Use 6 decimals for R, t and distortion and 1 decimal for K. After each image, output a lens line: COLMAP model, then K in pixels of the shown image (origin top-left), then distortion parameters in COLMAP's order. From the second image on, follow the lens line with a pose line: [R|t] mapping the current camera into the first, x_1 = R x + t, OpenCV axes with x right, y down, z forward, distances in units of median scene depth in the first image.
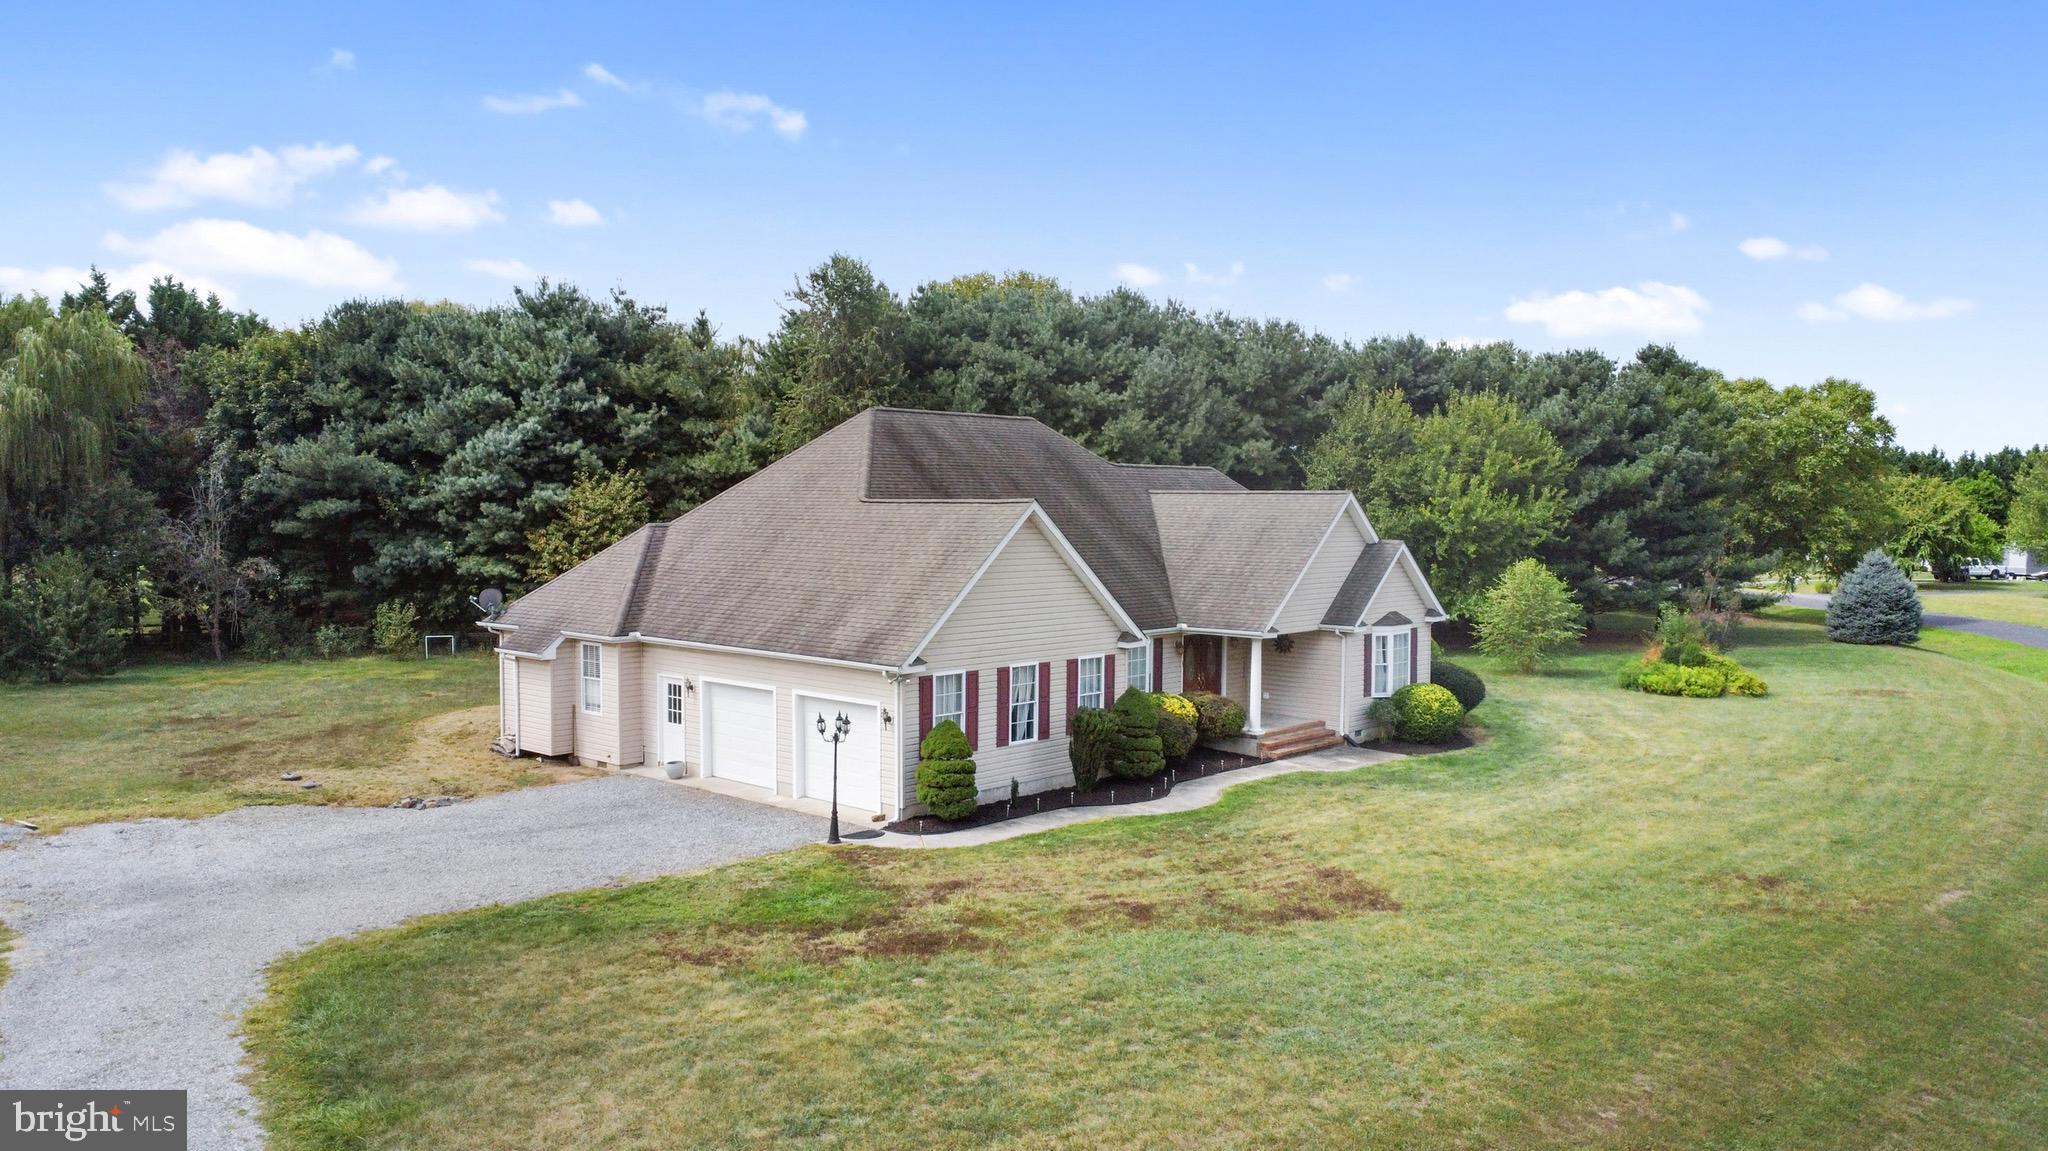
lens RADIAL K [[1481.1, 0, 1012.6], [0, 1481.1, 586.2], [0, 0, 1]] dist [-0.022319, -0.020249]
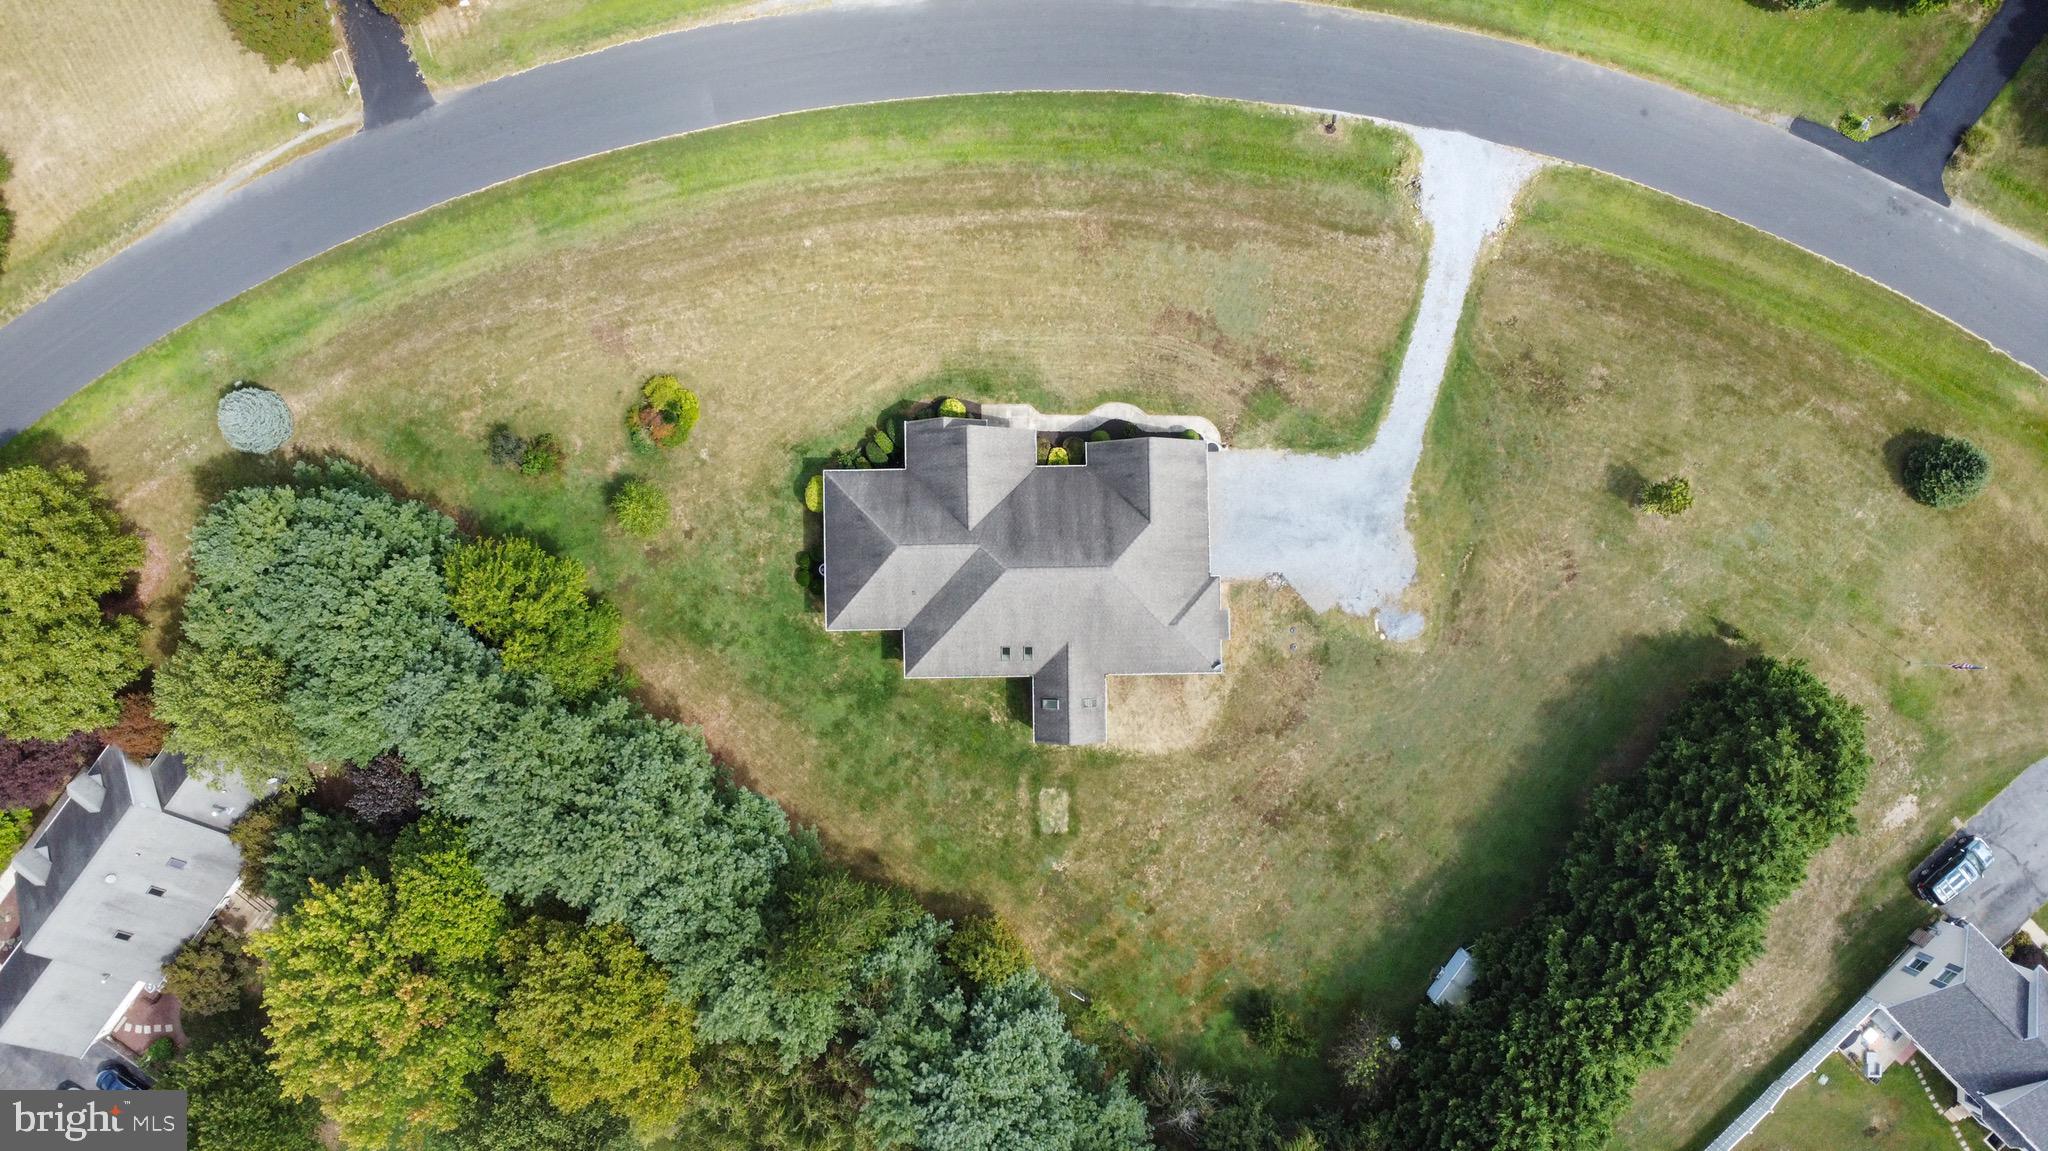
lens RADIAL K [[1481.1, 0, 1021.1], [0, 1481.1, 562.4], [0, 0, 1]] dist [-0.022319, -0.020249]
pose [[-0.687799, -0.725770, 0.013805, -0.024211], [0.047173, -0.025712, 0.998556, -2.430554], [-0.724367, 0.687456, 0.051922, 0.951084]]
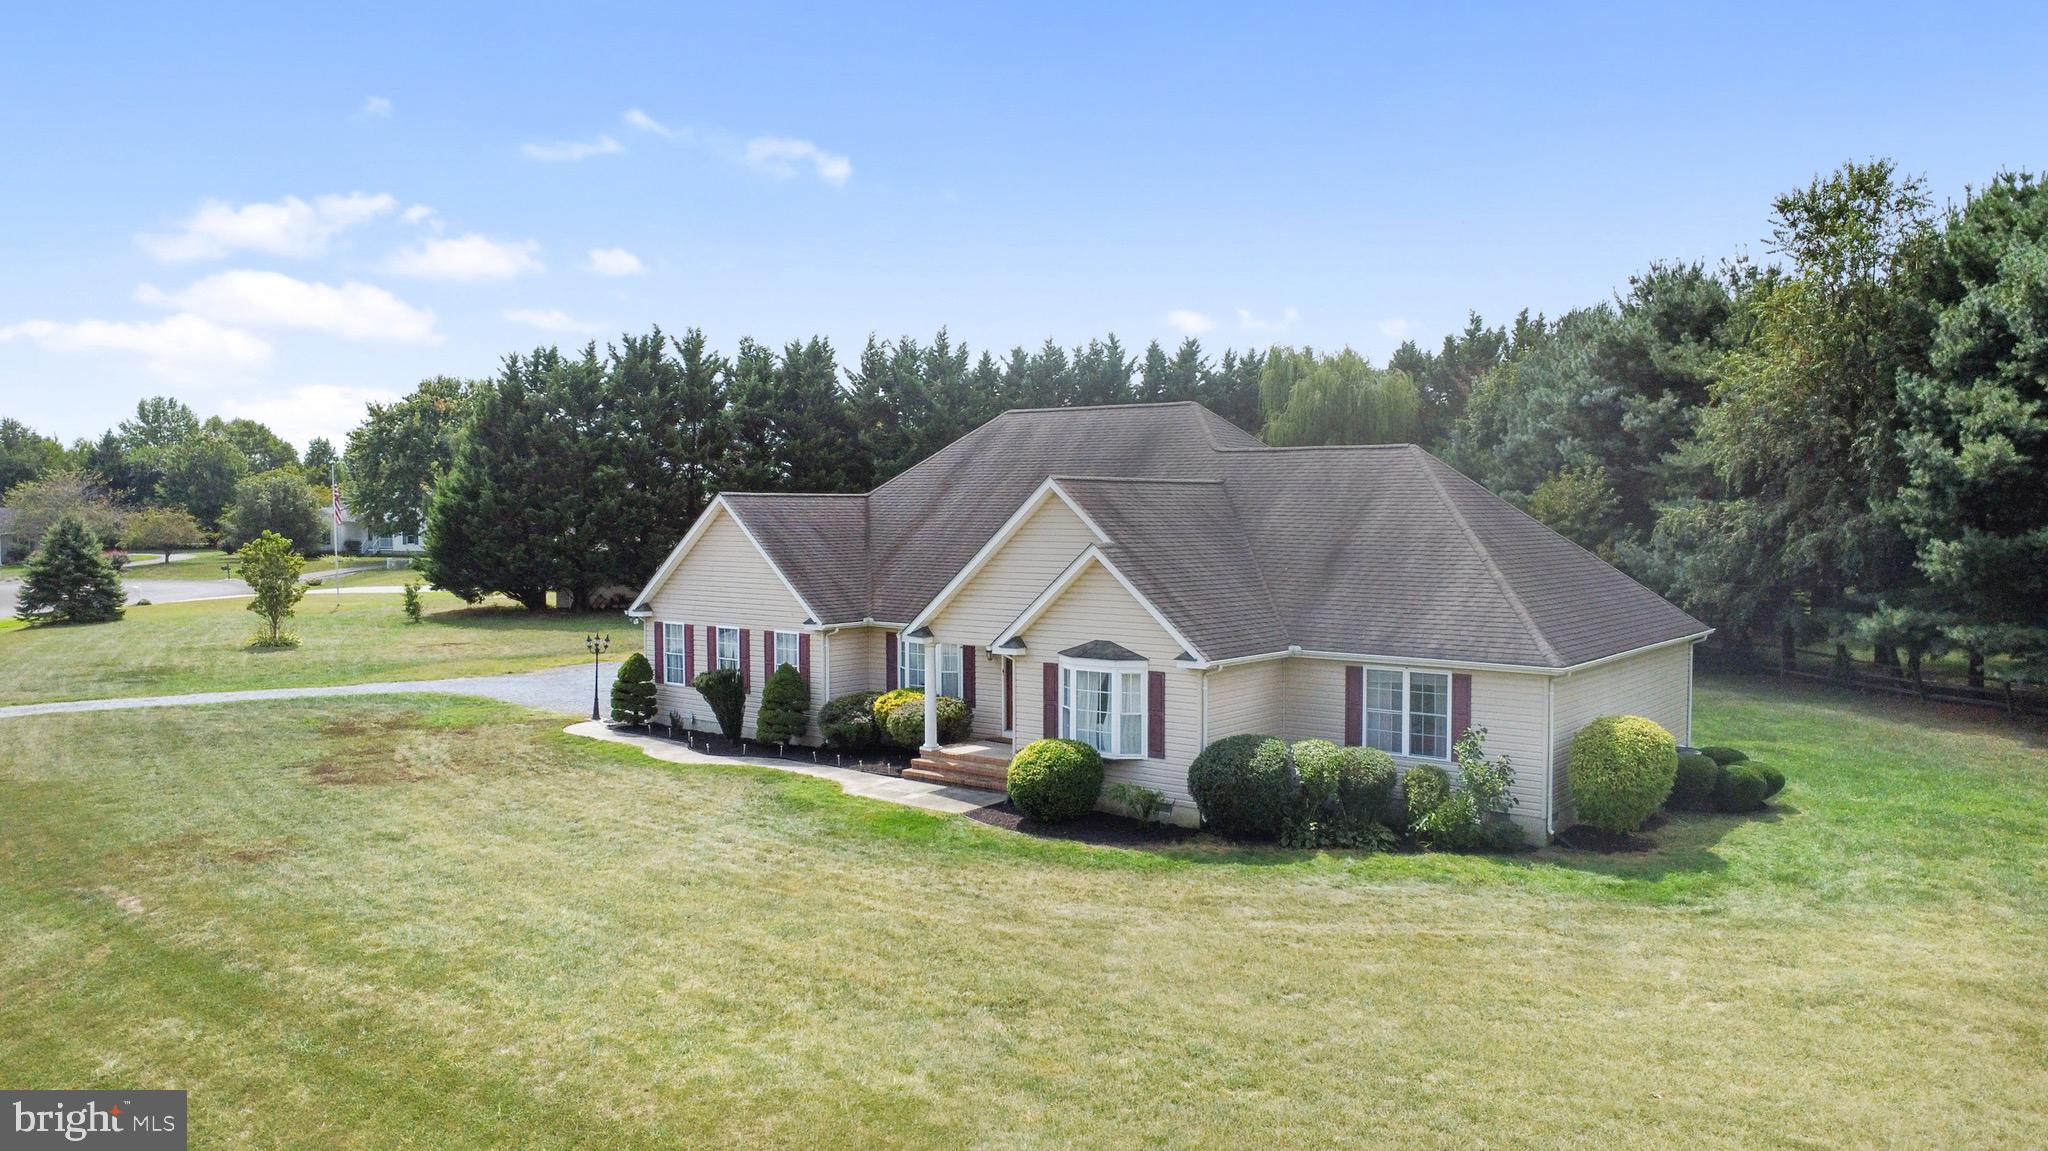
lens RADIAL K [[1481.1, 0, 1020.0], [0, 1481.1, 586.3], [0, 0, 1]] dist [-0.022319, -0.020249]
pose [[0.064653, 0.049221, -0.996693, 0.989130], [-0.058613, 0.997246, 0.045446, -0.040777], [0.996185, 0.055481, 0.067360, 0.920686]]
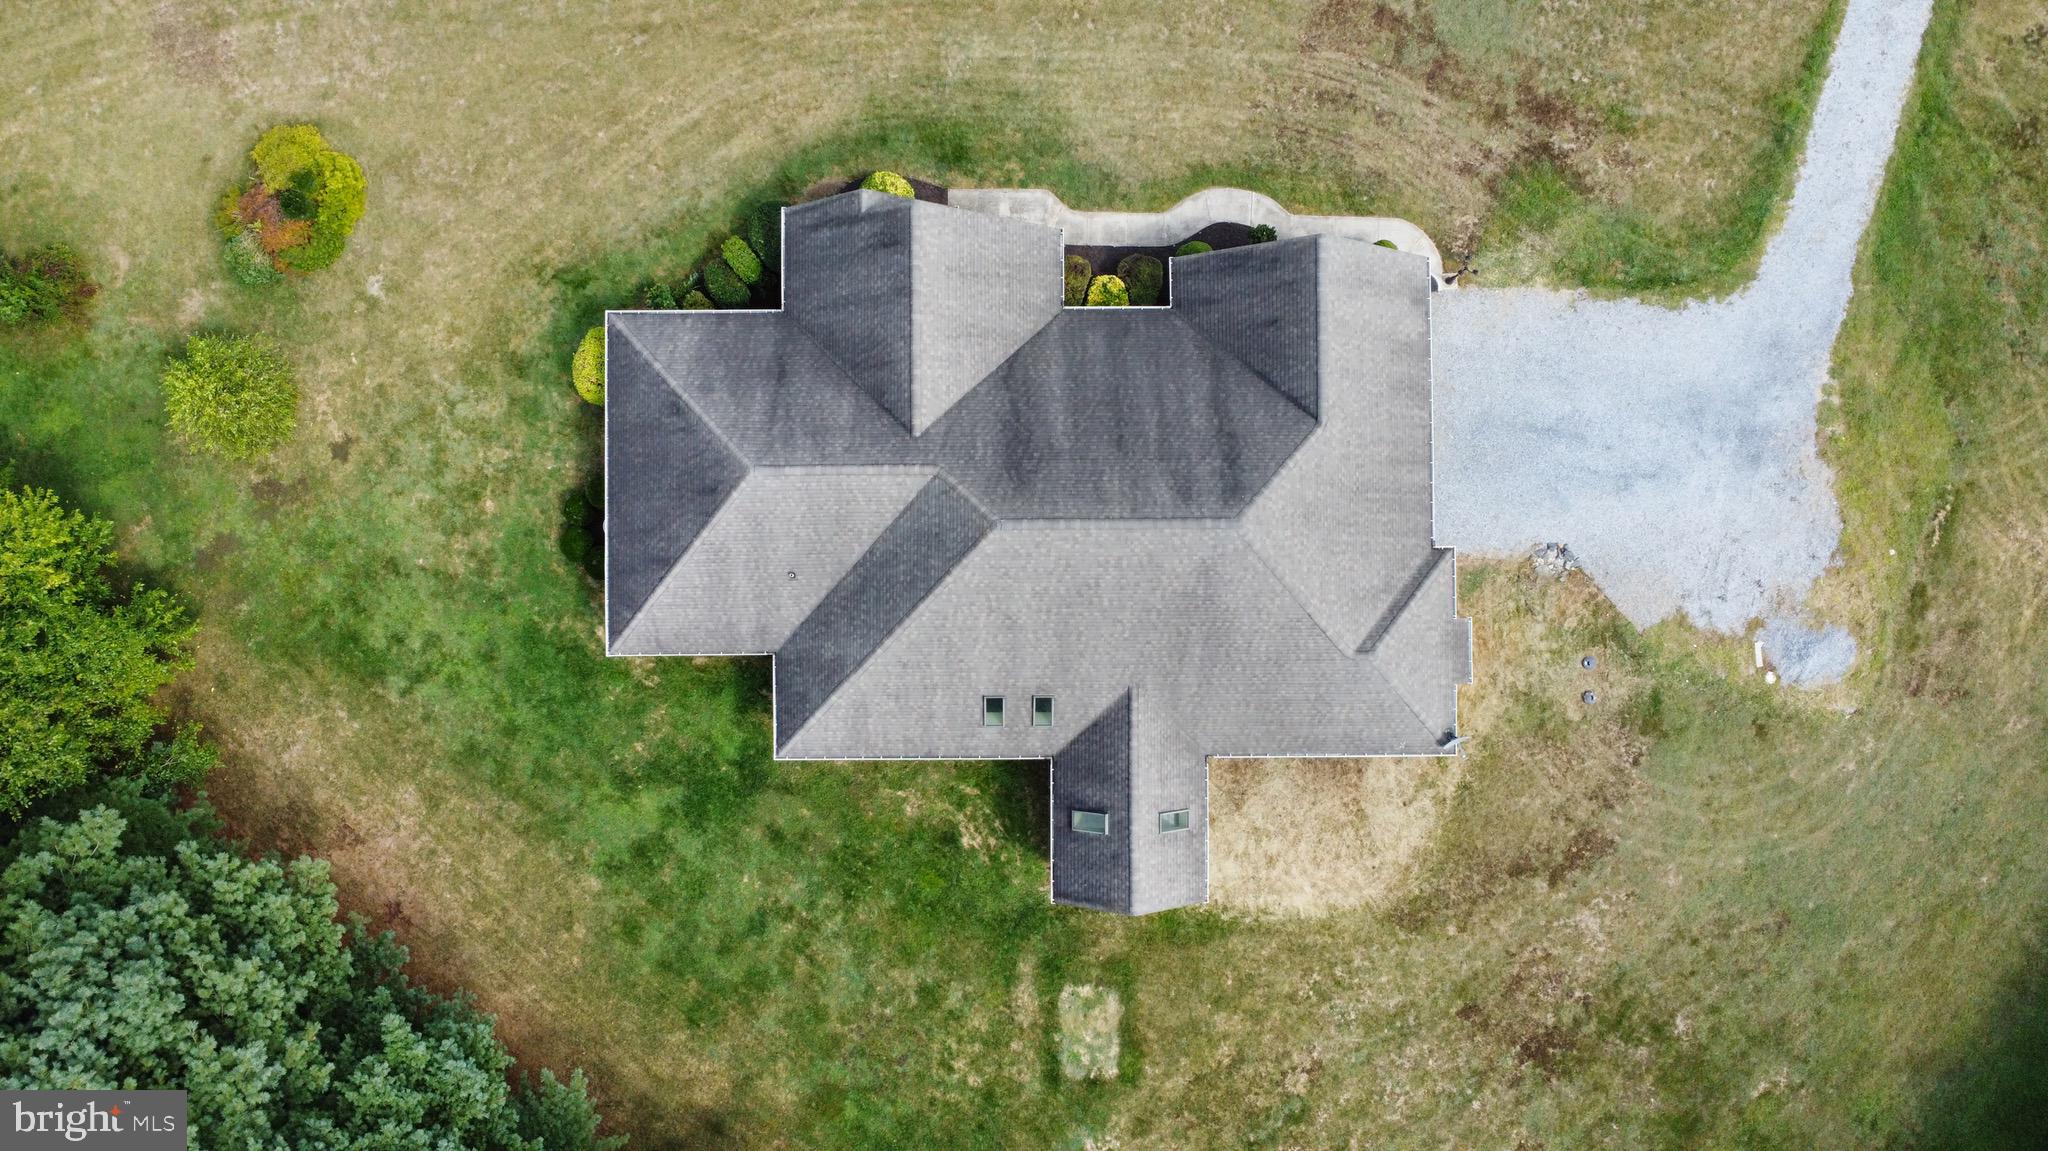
lens RADIAL K [[1481.1, 0, 1020.0], [0, 1481.1, 566.3], [0, 0, 1]] dist [-0.022319, -0.020249]
pose [[-0.679812, -0.733377, 0.003780, -0.020297], [0.037537, -0.029647, 0.998855, -1.120613], [-0.732425, 0.679176, 0.047683, 1.056430]]
